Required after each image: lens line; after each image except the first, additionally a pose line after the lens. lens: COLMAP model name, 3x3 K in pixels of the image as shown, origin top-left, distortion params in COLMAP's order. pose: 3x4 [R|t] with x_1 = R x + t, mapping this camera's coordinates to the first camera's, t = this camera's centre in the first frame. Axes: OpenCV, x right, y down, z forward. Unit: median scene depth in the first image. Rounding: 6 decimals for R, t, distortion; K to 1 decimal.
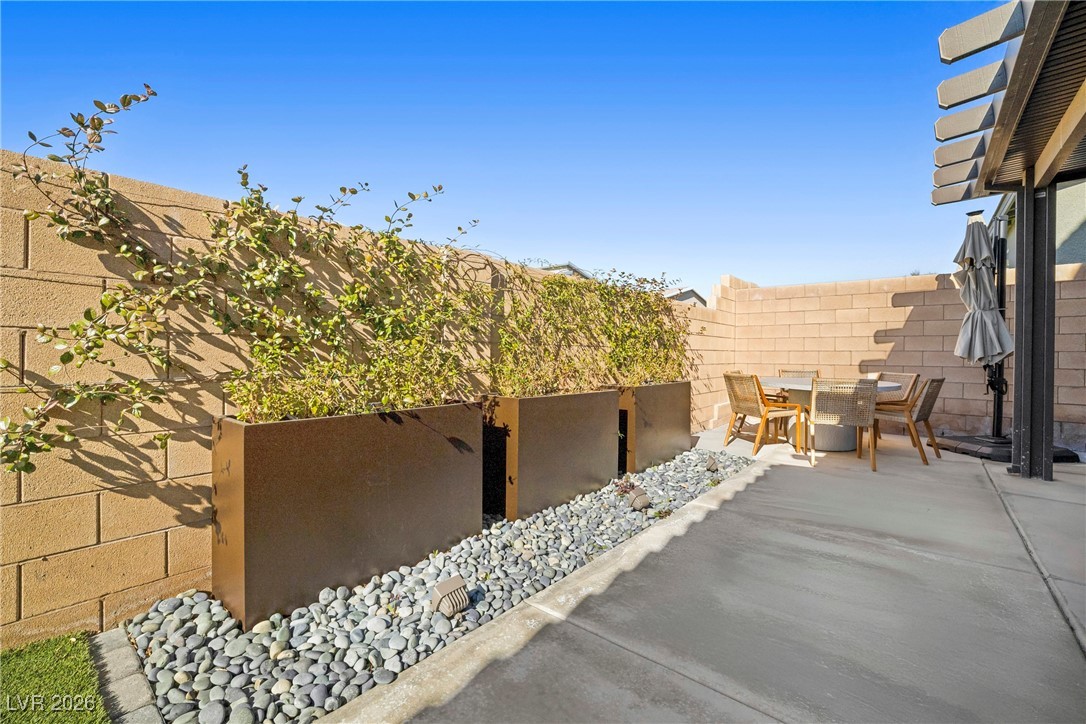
lens RADIAL K [[465.5, 0, 553.9], [0, 465.5, 356.6], [0, 0, 1]] dist [-0.039488, 0.015147]
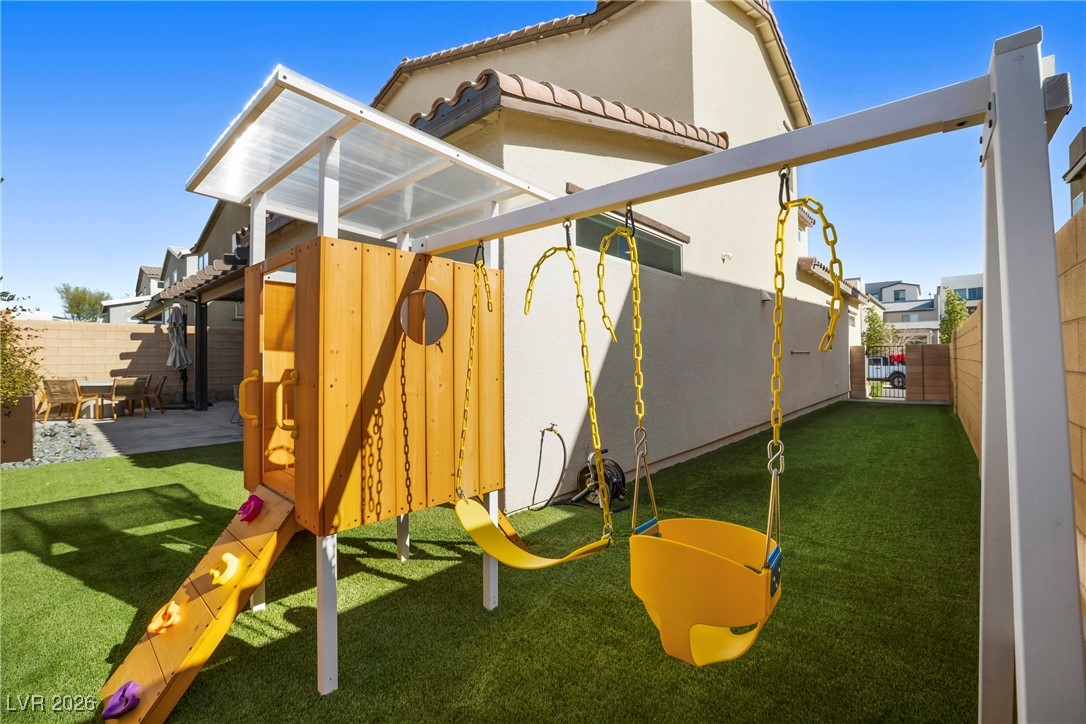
lens RADIAL K [[465.5, 0, 548.5], [0, 465.5, 352.5], [0, 0, 1]] dist [-0.039488, 0.015147]
pose [[0.070728, -0.004927, 0.997484, -1.143365], [0.012915, 0.999909, 0.004024, -0.050823], [-0.997412, 0.012598, 0.070785, -0.951843]]
